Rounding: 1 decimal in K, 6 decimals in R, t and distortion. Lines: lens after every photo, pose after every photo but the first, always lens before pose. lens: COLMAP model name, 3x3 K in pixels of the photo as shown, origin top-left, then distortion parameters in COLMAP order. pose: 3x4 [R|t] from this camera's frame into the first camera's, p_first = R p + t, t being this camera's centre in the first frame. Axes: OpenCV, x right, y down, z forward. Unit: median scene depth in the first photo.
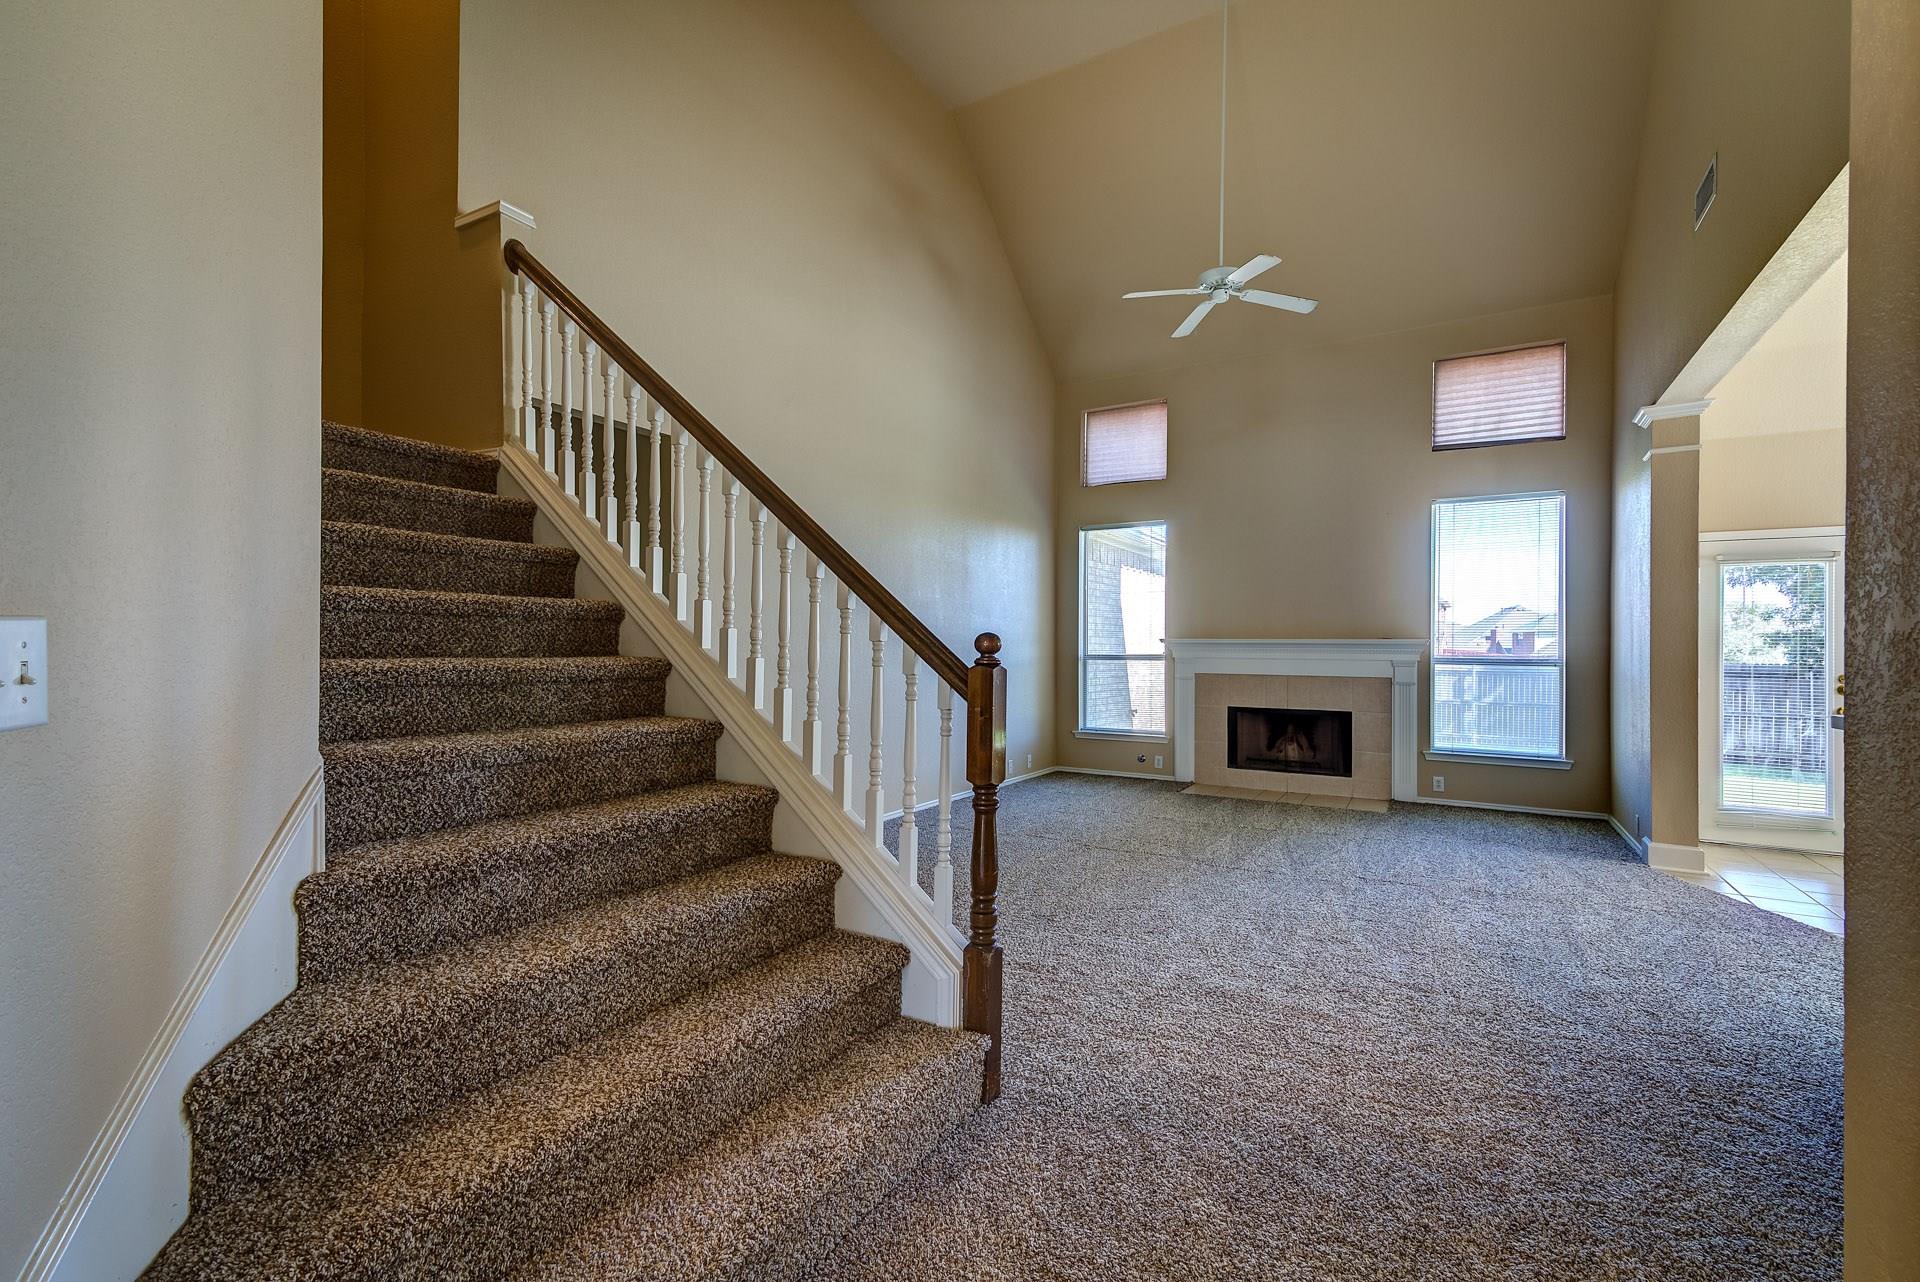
lens RADIAL K [[863.4, 0, 965.8], [0, 863.4, 642.9], [0, 0, 1]] dist [0.031216, -0.001143]
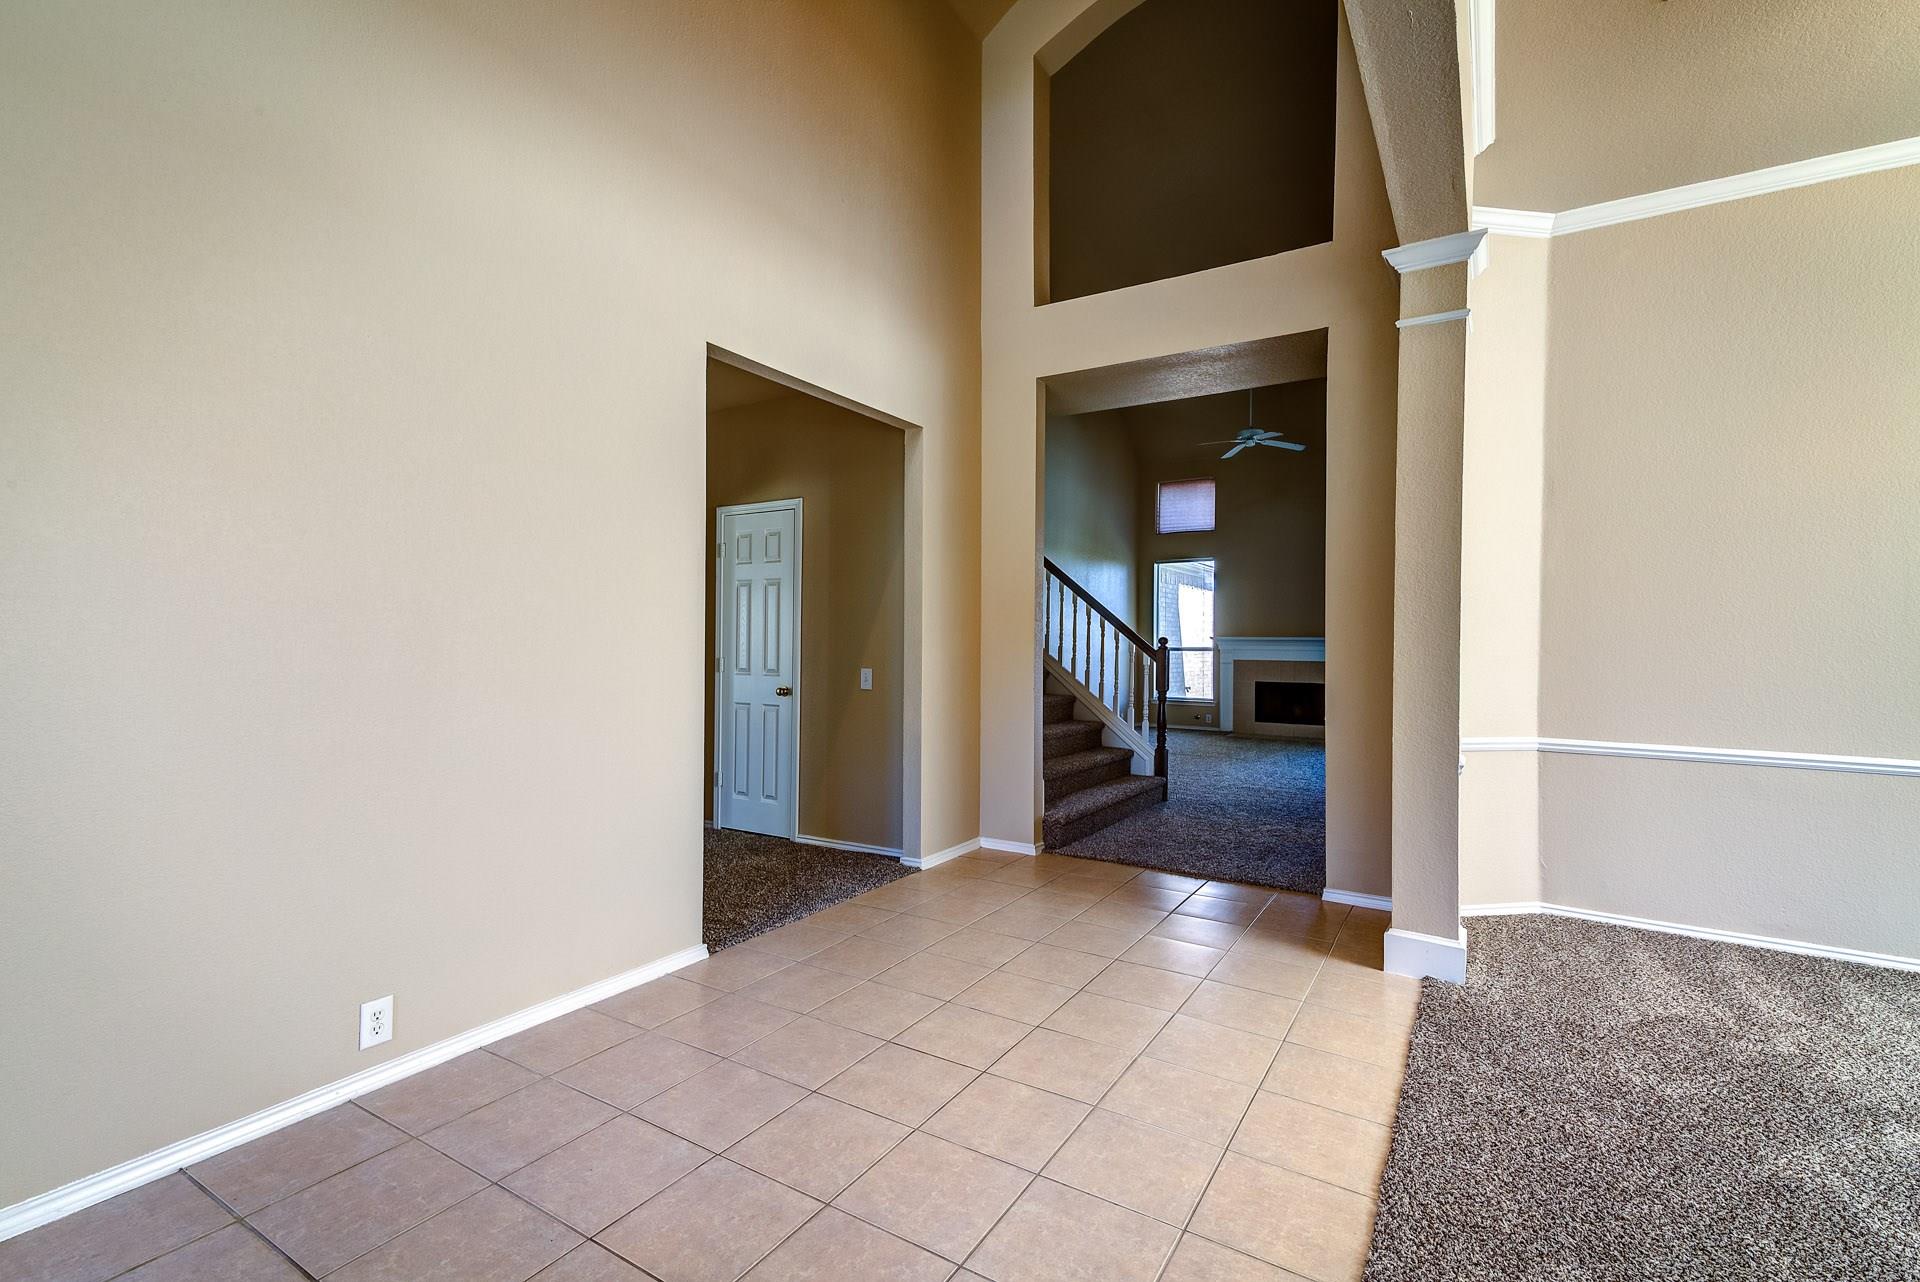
lens RADIAL K [[863.4, 0, 952.9], [0, 863.4, 642.5], [0, 0, 1]] dist [0.031216, -0.001143]
pose [[0.998746, 0.000952, -0.050059, -0.150067], [-0.000643, 0.999981, 0.006189, -0.003976], [0.050064, -0.006149, 0.998727, -0.537697]]
